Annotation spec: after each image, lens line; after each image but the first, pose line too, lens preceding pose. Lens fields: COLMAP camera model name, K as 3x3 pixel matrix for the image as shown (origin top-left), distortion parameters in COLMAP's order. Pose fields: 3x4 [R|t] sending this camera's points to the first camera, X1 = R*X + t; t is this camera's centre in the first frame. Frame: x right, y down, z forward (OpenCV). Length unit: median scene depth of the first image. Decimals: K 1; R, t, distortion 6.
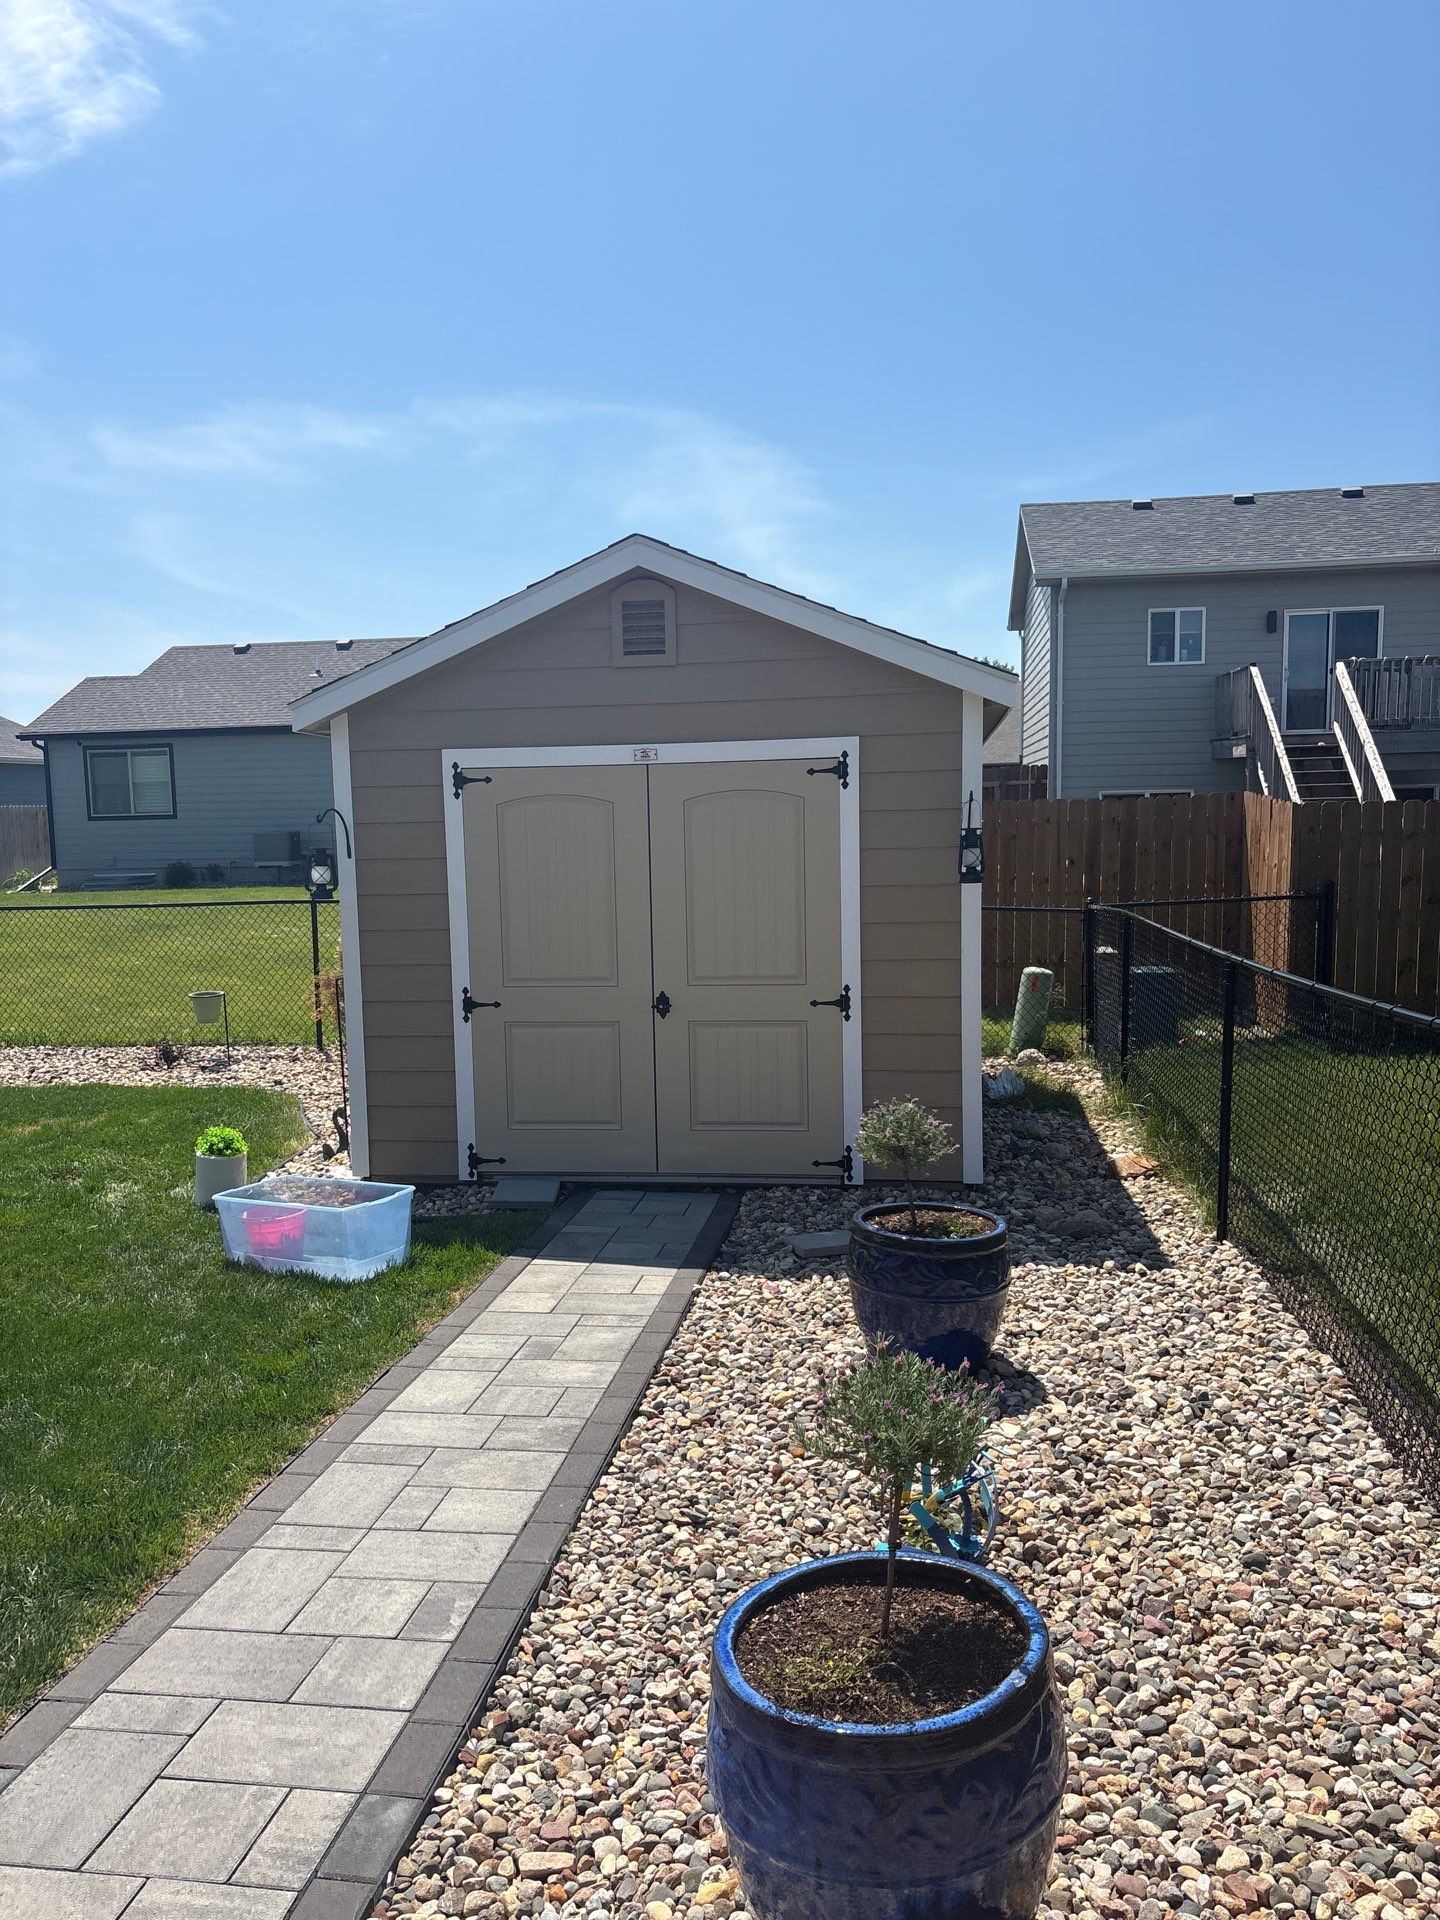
lens RADIAL K [[1468.6, 0, 720.3], [0, 1468.6, 964.1], [0, 0, 1]] dist [0.011699, -0.010583]
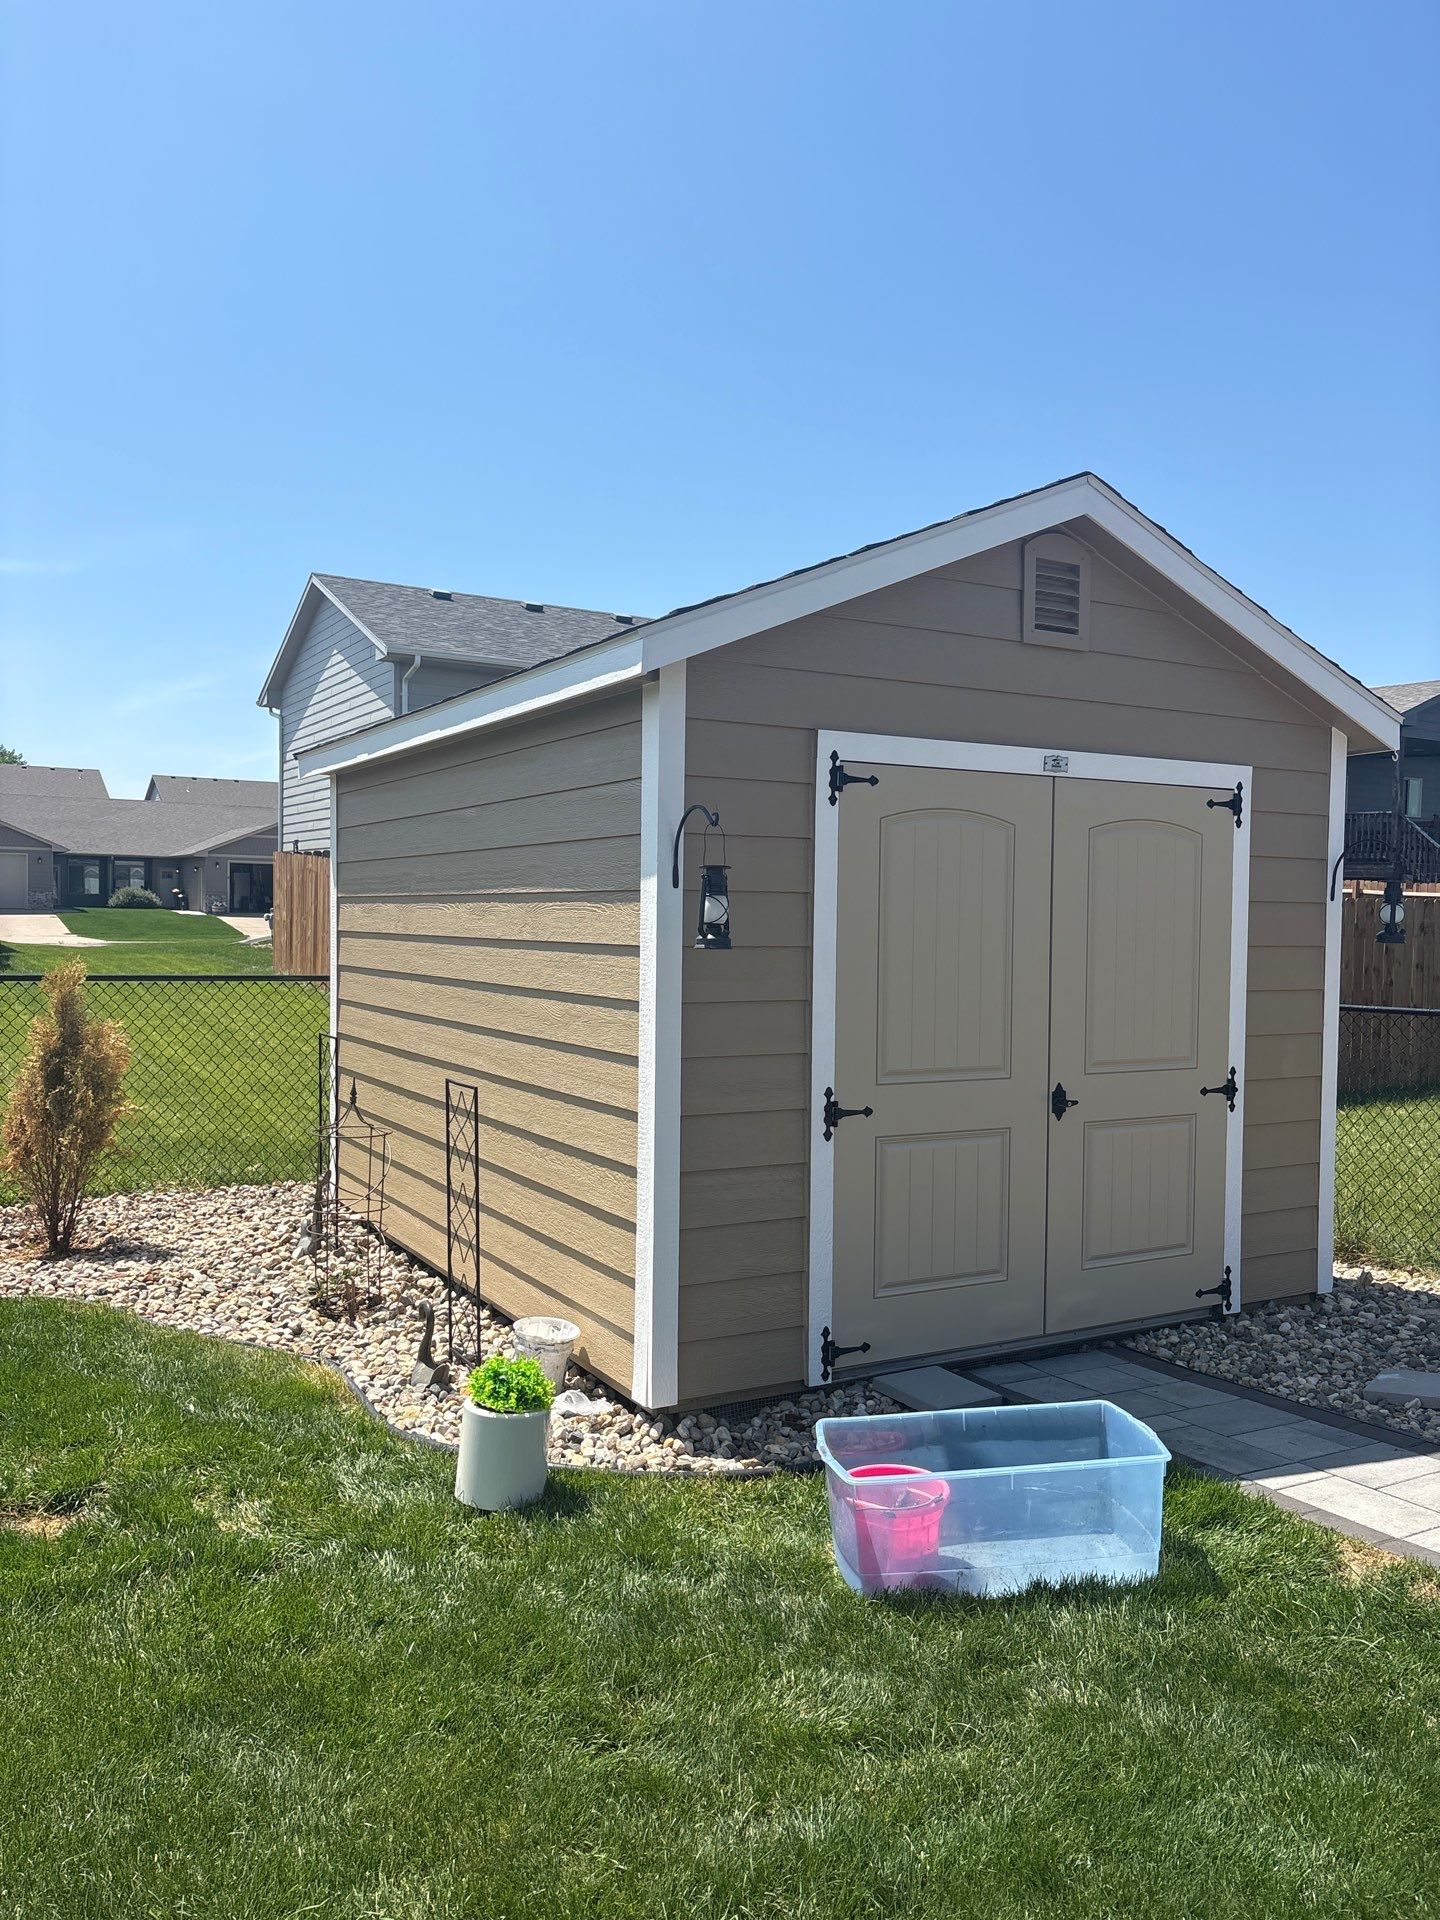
lens RADIAL K [[1473.7, 0, 673.7], [0, 1473.7, 959.5], [0, 0, 1]] dist [0.027141, -0.002027]
pose [[0.794070, 0.015680, 0.607624, -0.645404], [0.032066, 0.997194, -0.067639, 0.000566], [-0.606979, 0.073194, 0.791340, 0.520035]]
